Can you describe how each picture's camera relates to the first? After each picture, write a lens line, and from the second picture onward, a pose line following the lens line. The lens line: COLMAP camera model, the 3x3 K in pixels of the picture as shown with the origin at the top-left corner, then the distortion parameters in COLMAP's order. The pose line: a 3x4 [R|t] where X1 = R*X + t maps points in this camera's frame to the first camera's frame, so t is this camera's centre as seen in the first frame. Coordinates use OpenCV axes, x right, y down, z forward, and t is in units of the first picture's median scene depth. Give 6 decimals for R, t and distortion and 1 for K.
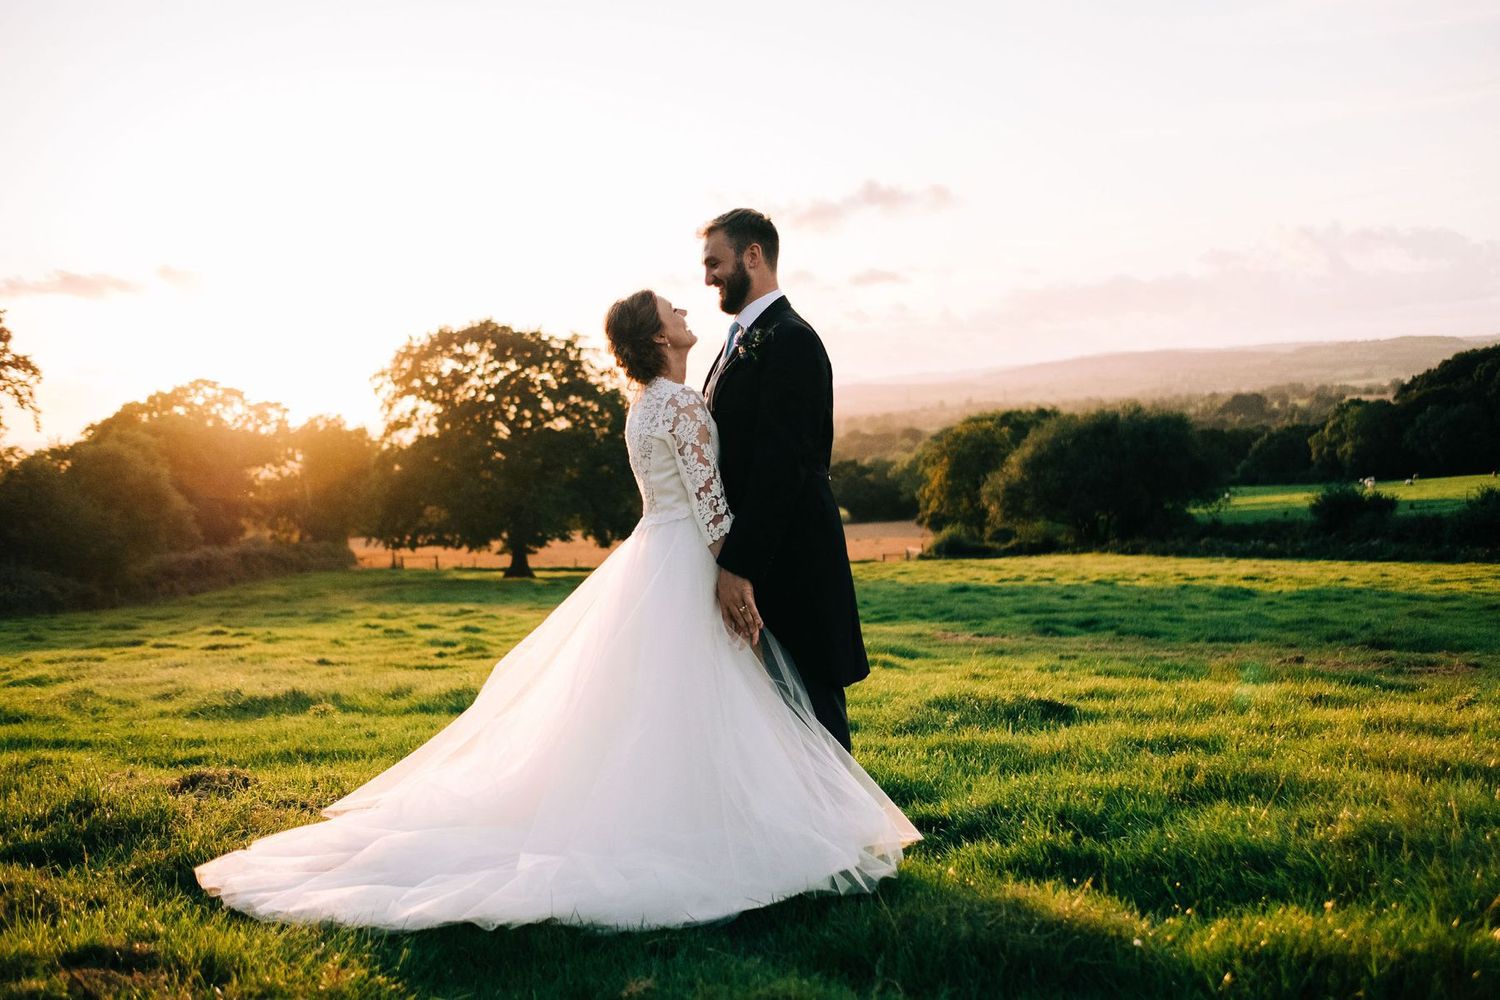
lens RADIAL K [[1522.9, 0, 742.0], [0, 1522.9, 506.4], [0, 0, 1]] dist [0.014413, 0.000000]
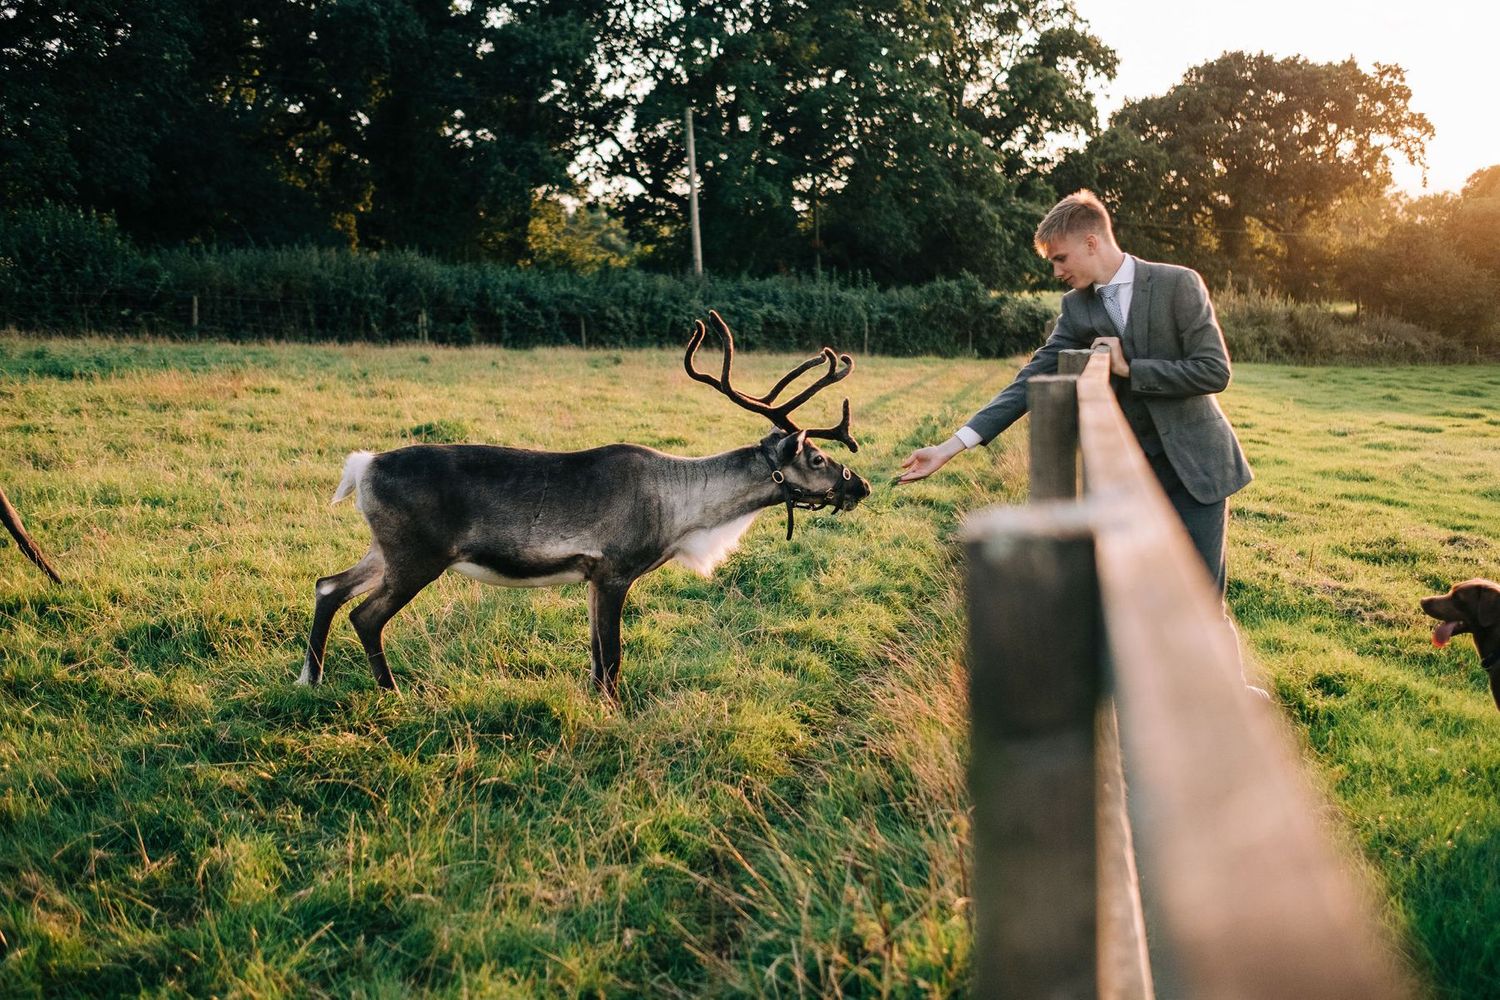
lens RADIAL K [[1522.9, 0, 750.4], [0, 1522.9, 499.5], [0, 0, 1]] dist [0.014413, 0.000000]
pose [[0.667345, 0.172862, -0.724410, 0.172201], [-0.050772, 0.980987, 0.187315, -0.072748], [0.743016, -0.088224, 0.663433, -0.364187]]
